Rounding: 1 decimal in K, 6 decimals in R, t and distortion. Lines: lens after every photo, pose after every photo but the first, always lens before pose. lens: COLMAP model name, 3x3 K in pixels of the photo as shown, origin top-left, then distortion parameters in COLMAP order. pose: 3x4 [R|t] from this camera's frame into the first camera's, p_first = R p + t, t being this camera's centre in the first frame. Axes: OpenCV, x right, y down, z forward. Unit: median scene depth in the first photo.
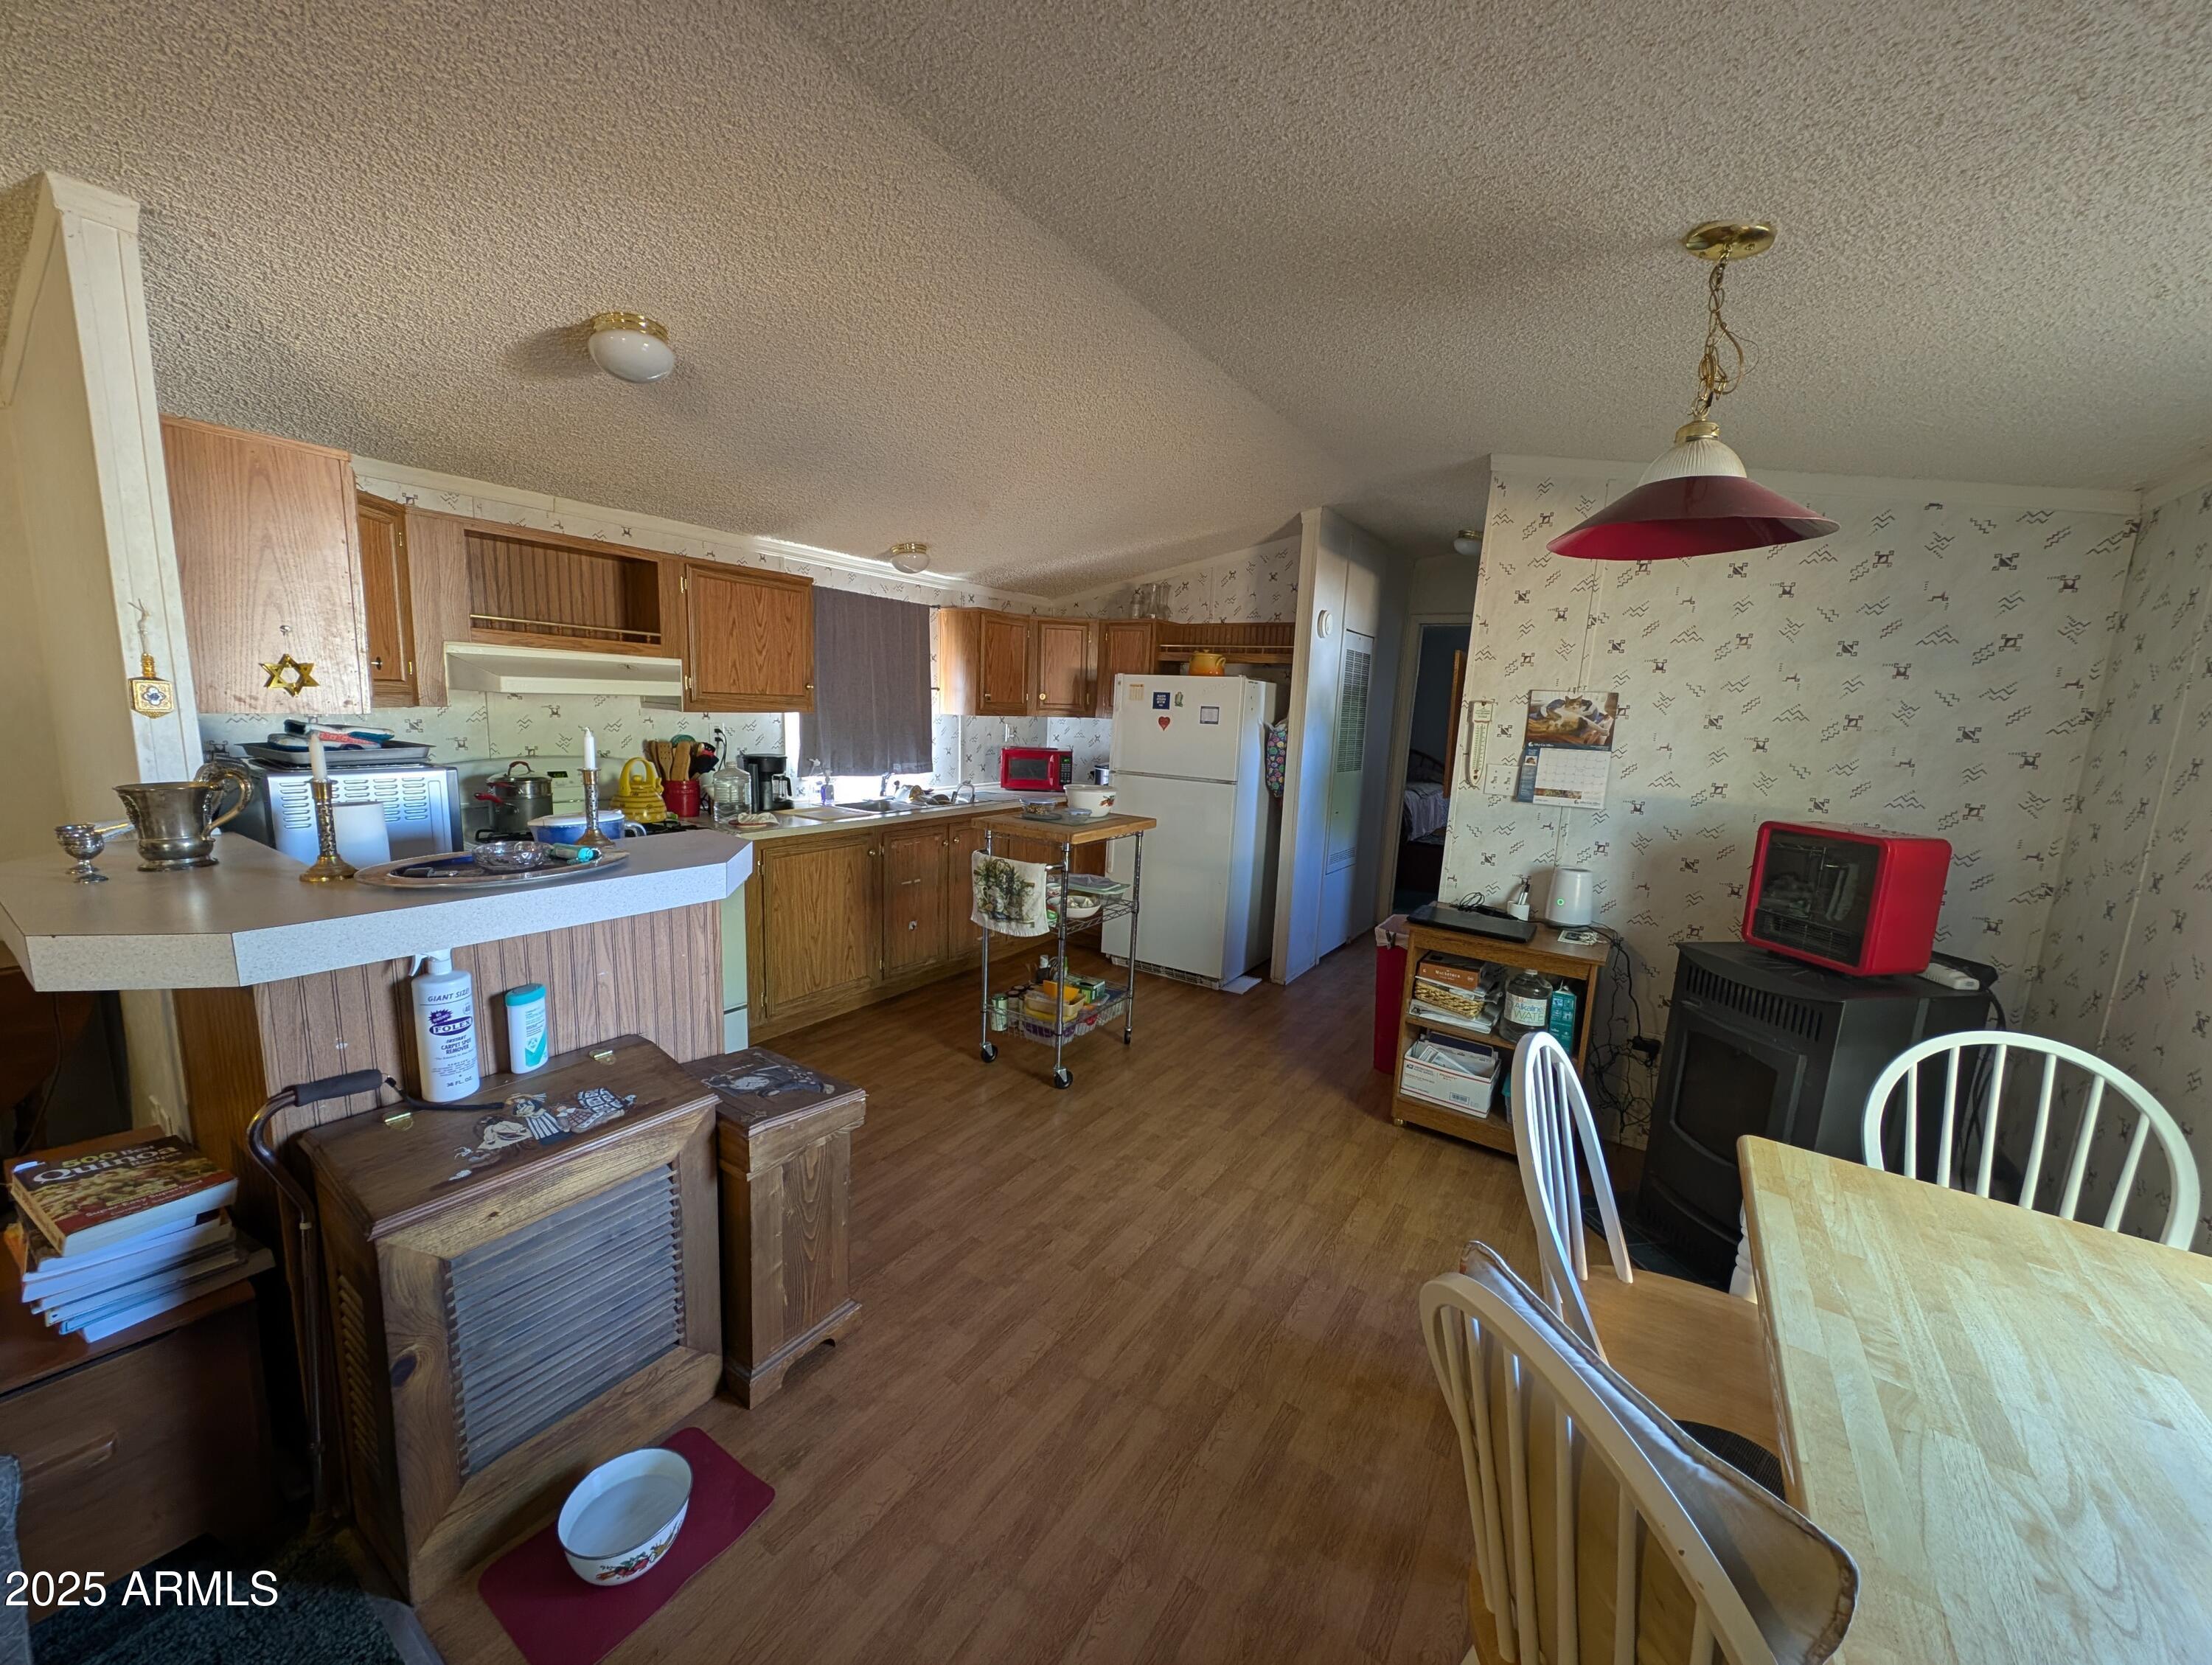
lens RADIAL K [[826.6, 0, 1097.7], [0, 826.6, 828.6], [0, 0, 1]] dist [0.000411, -0.000159]
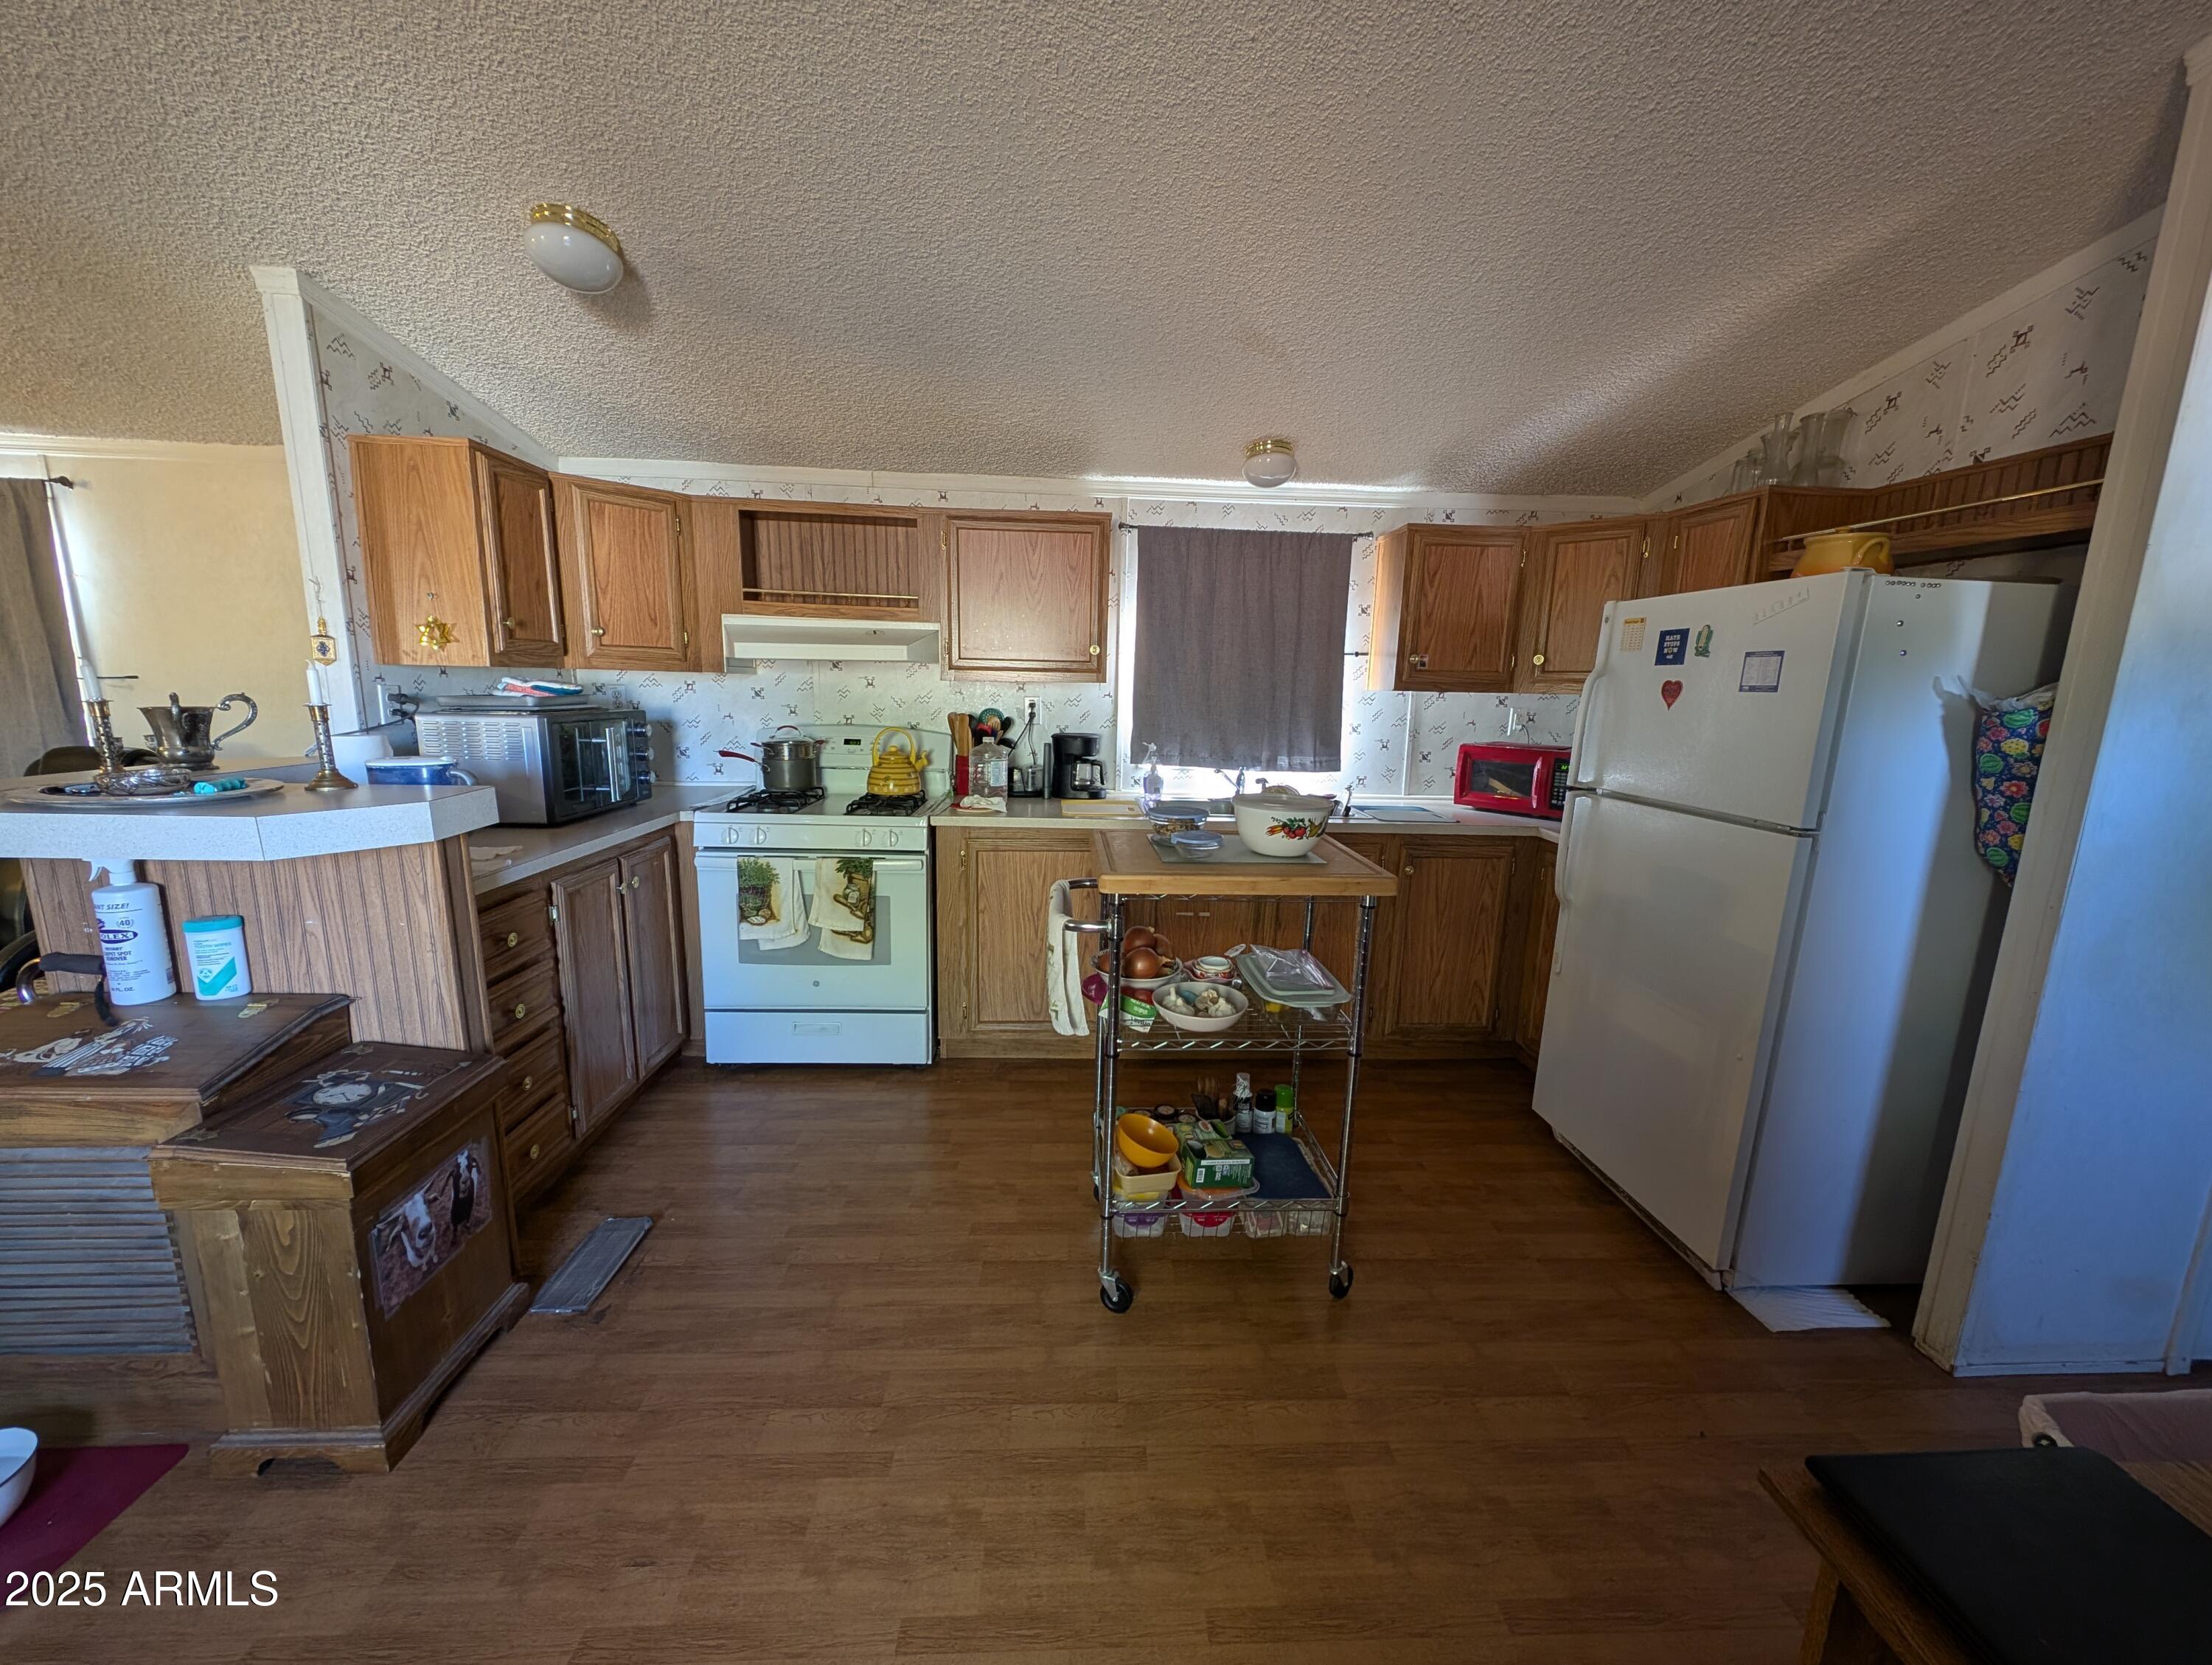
lens RADIAL K [[826.6, 0, 1097.7], [0, 826.6, 828.6], [0, 0, 1]] dist [0.000411, -0.000159]
pose [[0.602073, 0.114521, -0.790185, 0.295355], [-0.119895, 0.991406, 0.052332, -0.038537], [0.789388, 0.063232, 0.610630, 0.492918]]
